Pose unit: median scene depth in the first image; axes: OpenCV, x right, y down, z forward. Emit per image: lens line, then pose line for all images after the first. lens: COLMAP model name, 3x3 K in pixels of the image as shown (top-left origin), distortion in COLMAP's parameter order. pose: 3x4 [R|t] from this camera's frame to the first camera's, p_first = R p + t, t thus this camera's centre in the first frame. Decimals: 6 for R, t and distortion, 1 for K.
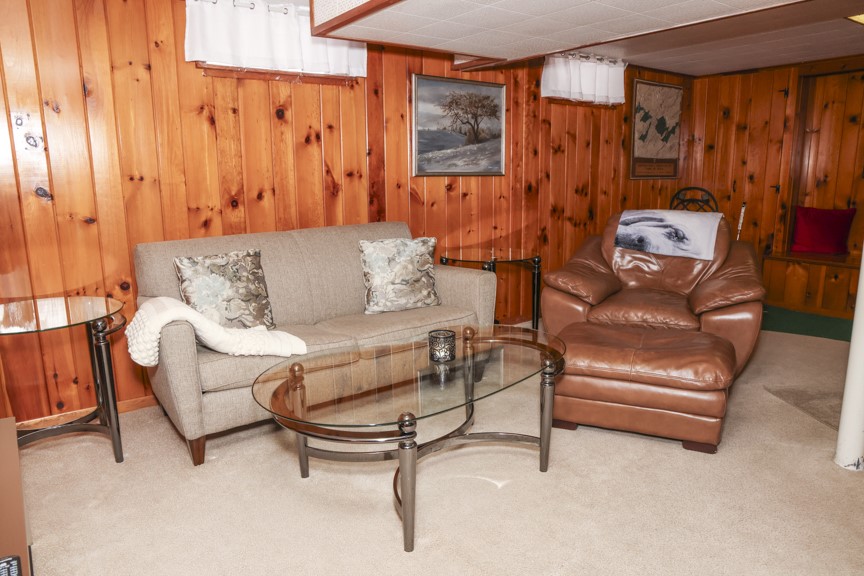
lens RADIAL K [[608.6, 0, 431.1], [0, 608.6, 289.0], [0, 0, 1]] dist [-0.012720, 0.027164]
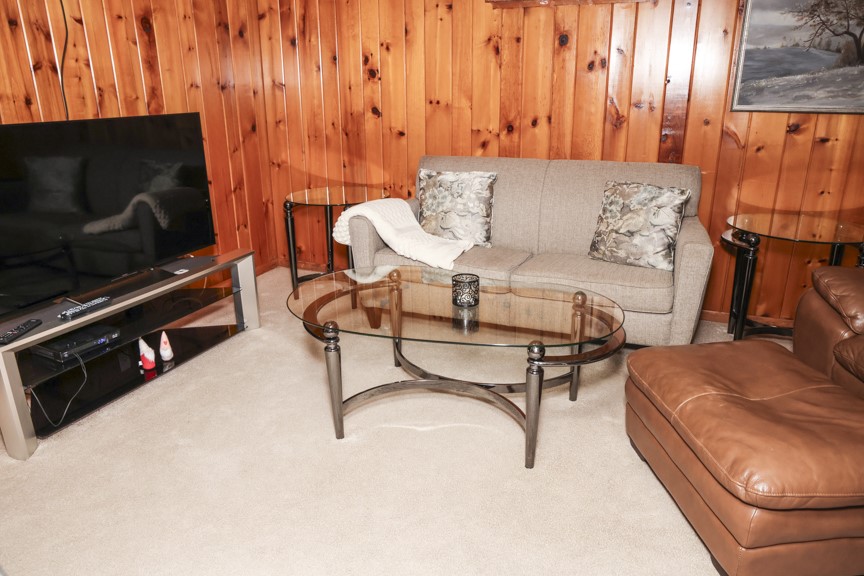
lens RADIAL K [[608.6, 0, 432.3], [0, 608.6, 287.0], [0, 0, 1]] dist [-0.012720, 0.027164]
pose [[0.516871, 0.283534, -0.807745, 0.548692], [-0.176245, 0.958589, 0.223705, -0.085585], [0.837724, 0.026734, 0.545439, 0.290558]]
